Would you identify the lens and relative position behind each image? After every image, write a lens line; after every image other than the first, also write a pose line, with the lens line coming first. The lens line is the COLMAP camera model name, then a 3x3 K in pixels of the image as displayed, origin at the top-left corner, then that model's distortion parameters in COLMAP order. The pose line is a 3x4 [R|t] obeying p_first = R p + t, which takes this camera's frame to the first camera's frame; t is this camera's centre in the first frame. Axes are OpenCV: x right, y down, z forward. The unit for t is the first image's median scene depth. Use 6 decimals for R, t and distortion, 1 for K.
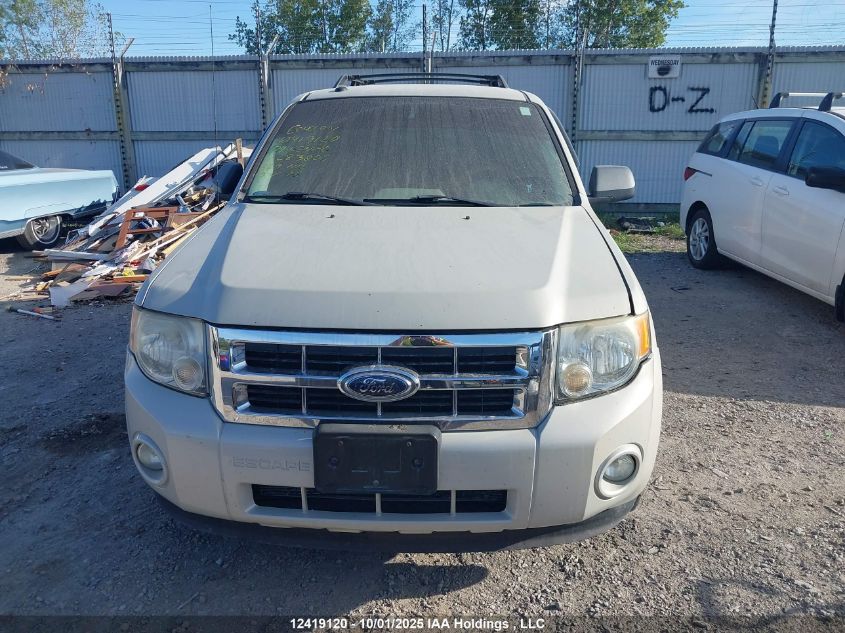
lens RADIAL K [[686.6, 0, 433.4], [0, 686.6, 313.9], [0, 0, 1]] dist [0.006678, -0.009981]
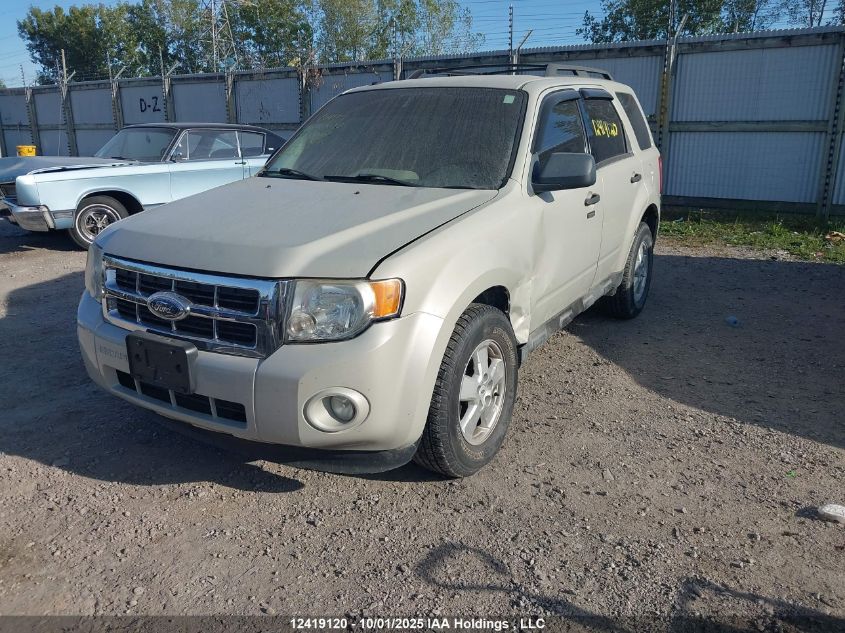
lens RADIAL K [[686.6, 0, 433.4], [0, 686.6, 313.9], [0, 0, 1]] dist [0.006678, -0.009981]
pose [[0.876884, 0.128228, -0.463284, 0.419998], [-0.123221, 0.991523, 0.041208, -0.001043], [0.464641, 0.020951, 0.885251, 0.022043]]
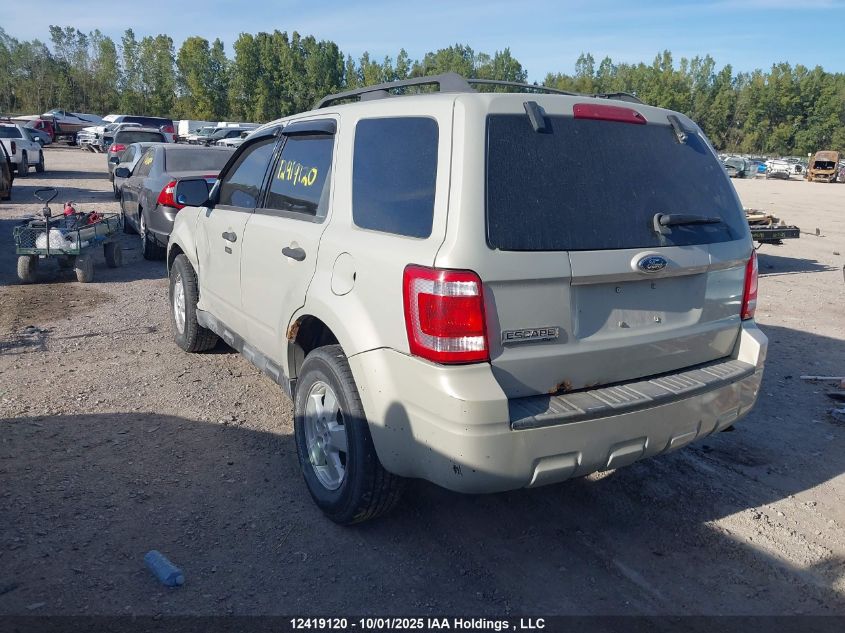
lens RADIAL K [[687.5, 0, 437.8], [0, 687.5, 317.3], [0, 0, 1]] dist [0.004429, 0.002924]
pose [[-0.844655, 0.087869, -0.528051, 0.419501], [-0.179646, 0.882702, 0.434240, -0.459545], [0.504268, 0.461645, -0.729793, 1.669490]]
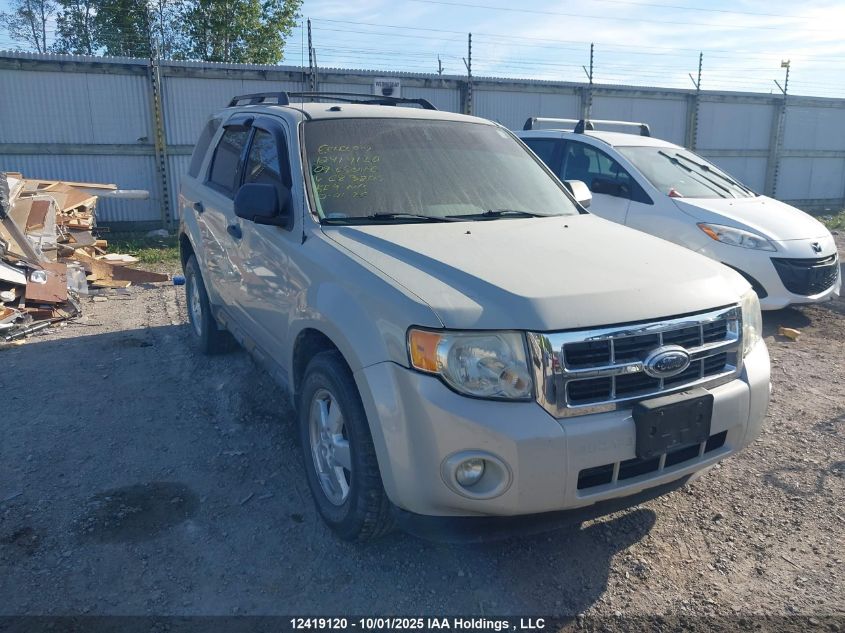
lens RADIAL K [[687.5, 0, 437.8], [0, 687.5, 317.3], [0, 0, 1]] dist [0.004429, 0.002924]
pose [[0.850053, -0.122243, 0.512315, -0.438754], [0.128466, 0.991438, 0.023409, -0.024396], [-0.510790, 0.045916, 0.858478, 0.063148]]
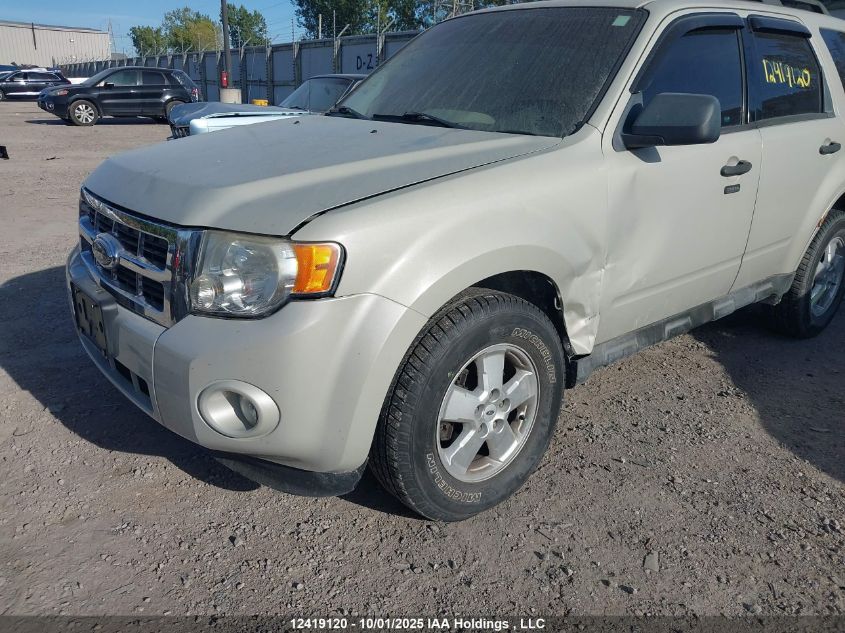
lens RADIAL K [[704.2, 0, 422.7], [0, 704.2, 321.1], [0, 0, 1]] dist [-0.062634, 0.065127]
pose [[0.670221, 0.254311, -0.697231, 0.459034], [-0.219237, 0.965375, 0.141370, -0.026010], [0.709041, 0.058110, 0.702769, 0.241393]]
